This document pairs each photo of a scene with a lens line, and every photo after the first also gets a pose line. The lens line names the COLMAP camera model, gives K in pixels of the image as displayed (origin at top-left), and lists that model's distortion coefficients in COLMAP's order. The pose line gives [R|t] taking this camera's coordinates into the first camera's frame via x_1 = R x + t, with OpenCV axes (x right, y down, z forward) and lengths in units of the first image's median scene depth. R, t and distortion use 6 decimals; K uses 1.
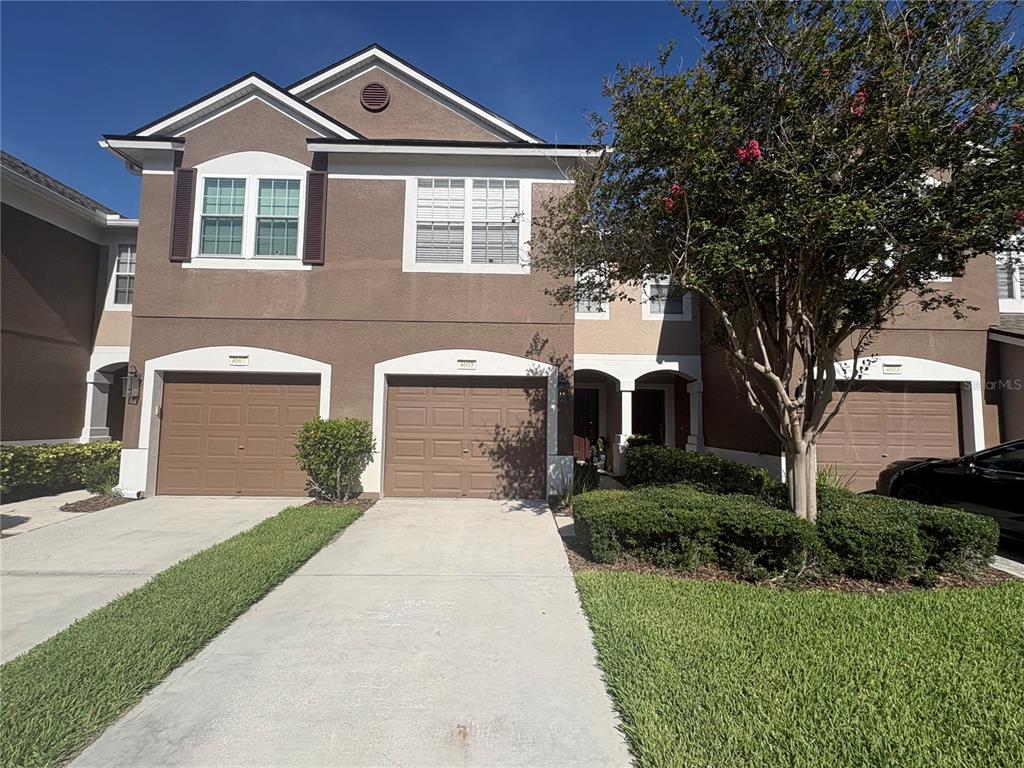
lens RADIAL K [[512.0, 0, 511.3], [0, 512.0, 382.1], [0, 0, 1]] dist [-0.000923, -0.000697]
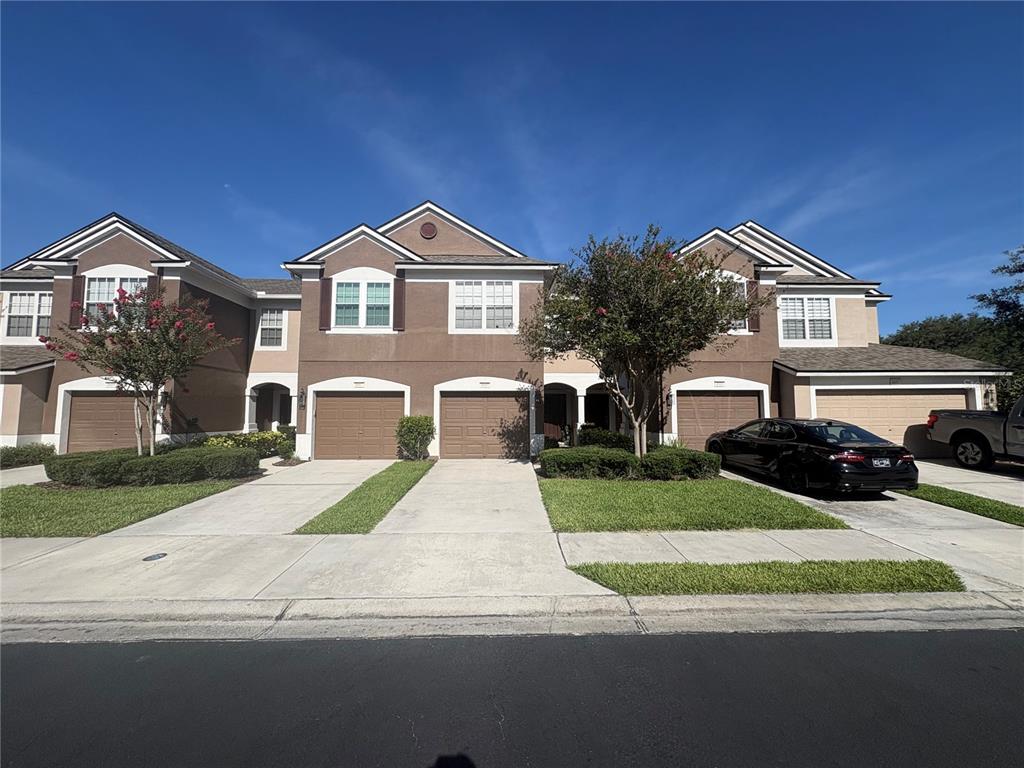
lens RADIAL K [[409.9, 0, 511.5], [0, 409.9, 381.3], [0, 0, 1]] dist [-0.000949, 0.000008]
pose [[0.999868, -0.014380, 0.007590, -0.002937], [0.014433, 0.999872, -0.006952, -0.034502], [-0.007489, 0.007061, 0.999947, -0.440154]]
